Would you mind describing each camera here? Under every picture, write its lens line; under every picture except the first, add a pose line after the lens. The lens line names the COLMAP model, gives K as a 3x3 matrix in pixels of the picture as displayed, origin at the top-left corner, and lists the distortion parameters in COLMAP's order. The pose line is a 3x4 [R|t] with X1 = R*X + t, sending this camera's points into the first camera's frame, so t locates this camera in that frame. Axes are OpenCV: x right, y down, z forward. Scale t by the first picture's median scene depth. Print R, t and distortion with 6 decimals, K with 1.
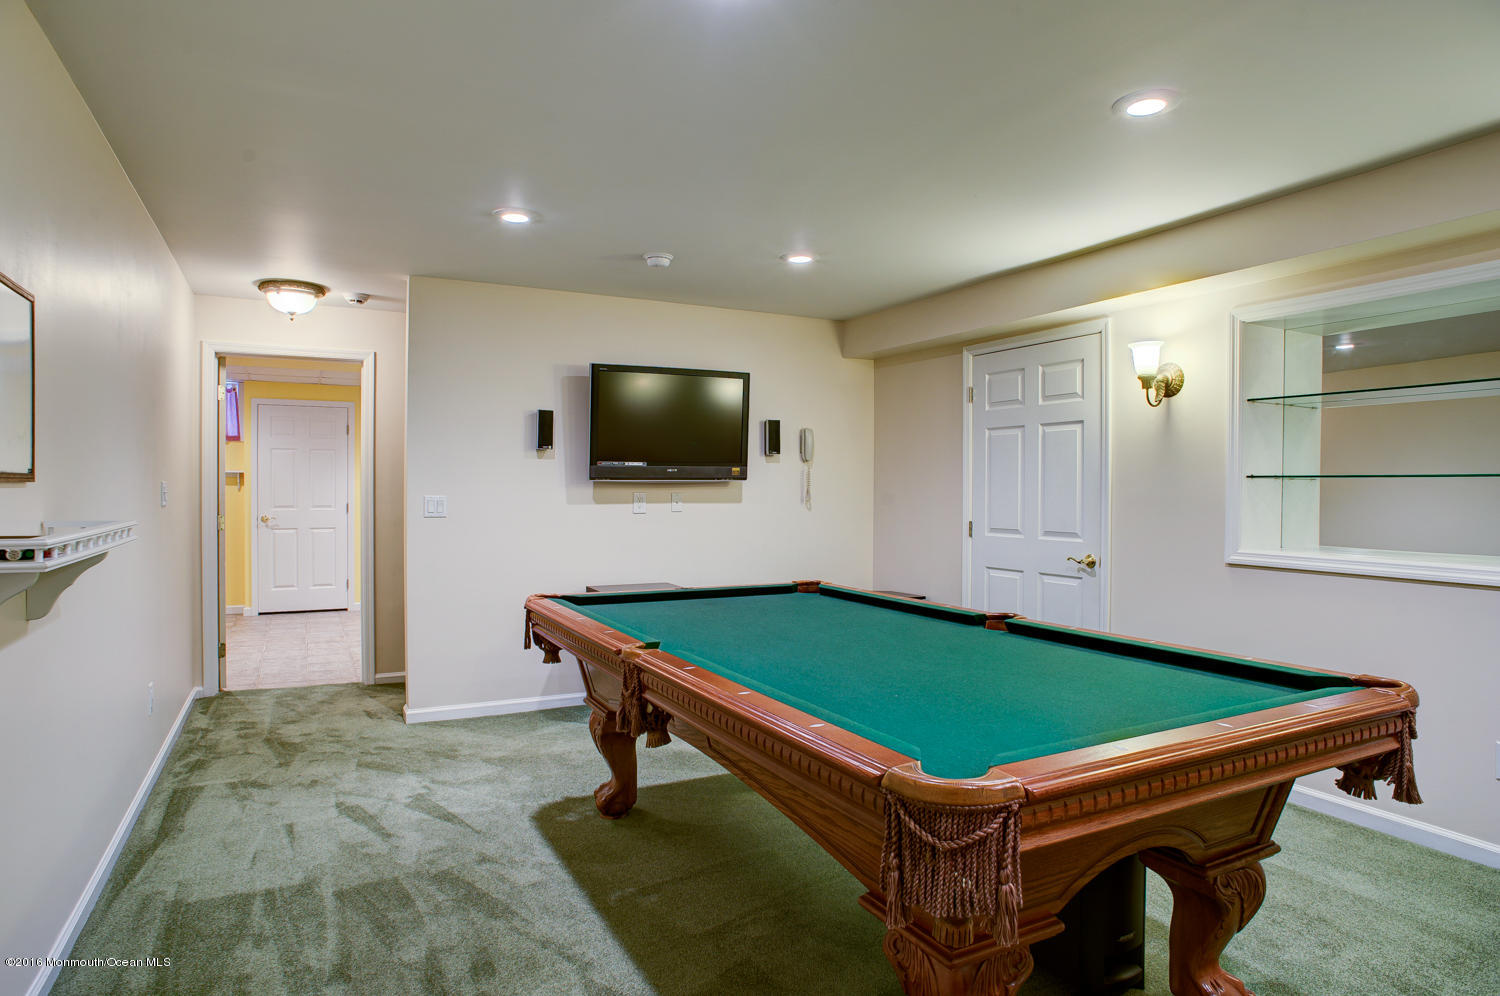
lens RADIAL K [[852.4, 0, 747.5], [0, 852.4, 497.6], [0, 0, 1]] dist [-0.097300, 0.061605]
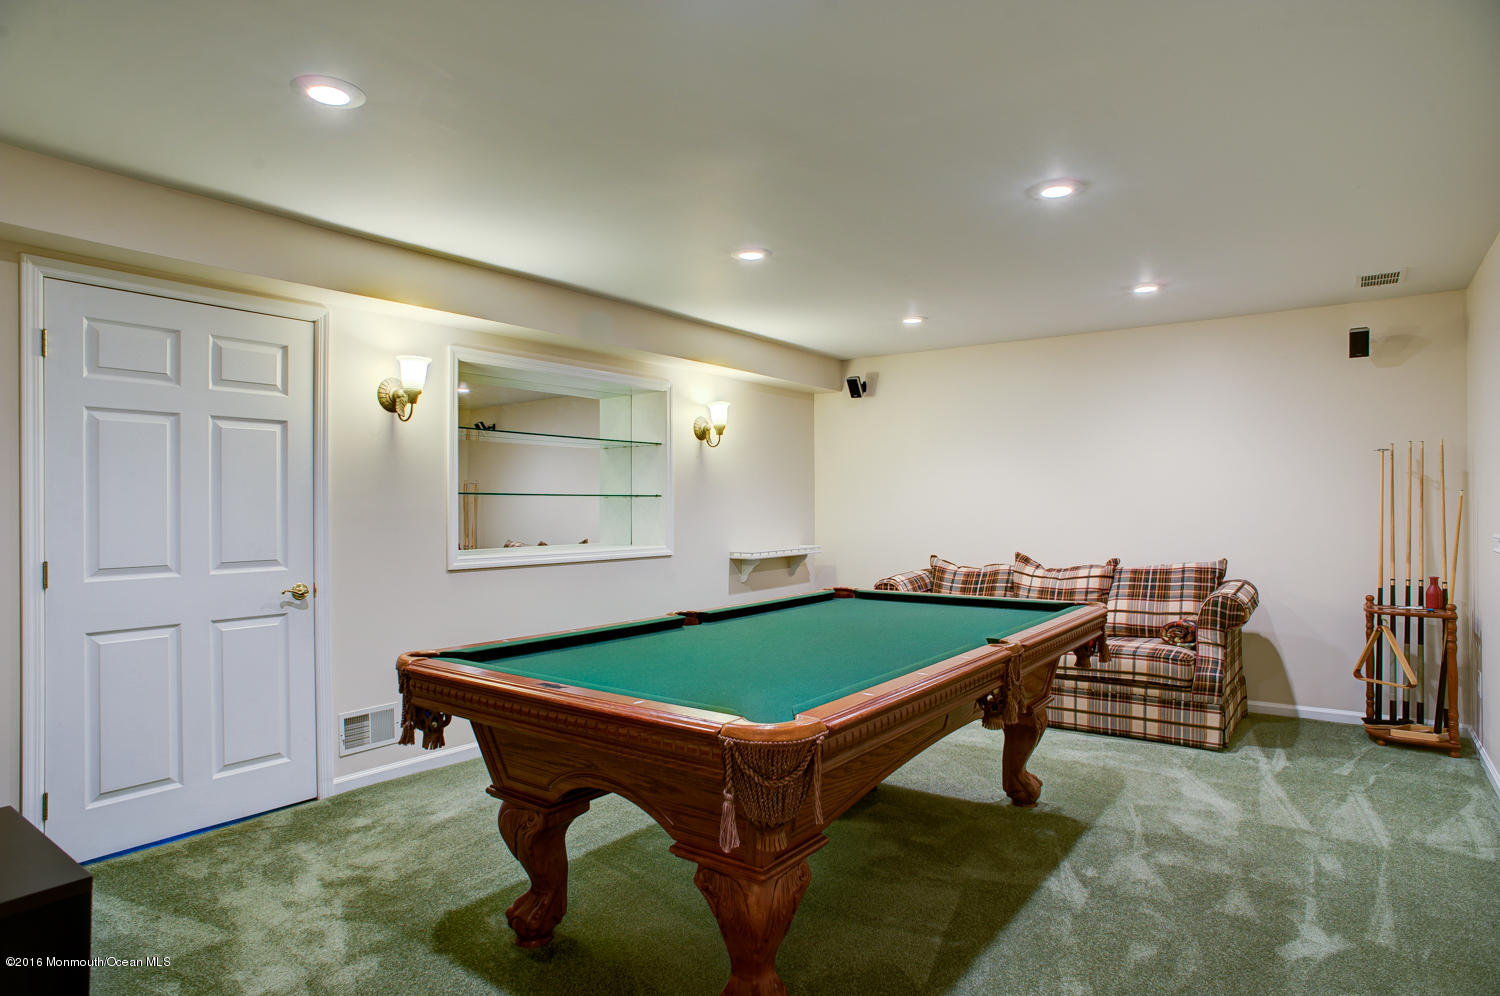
lens RADIAL K [[852.4, 0, 748.9], [0, 852.4, 500.4], [0, 0, 1]] dist [-0.097300, 0.061605]
pose [[-0.436819, 0.001303, 0.899548, -0.499408], [0.009423, 0.999951, 0.003127, -0.012246], [-0.899500, 0.009842, -0.436810, 0.902925]]
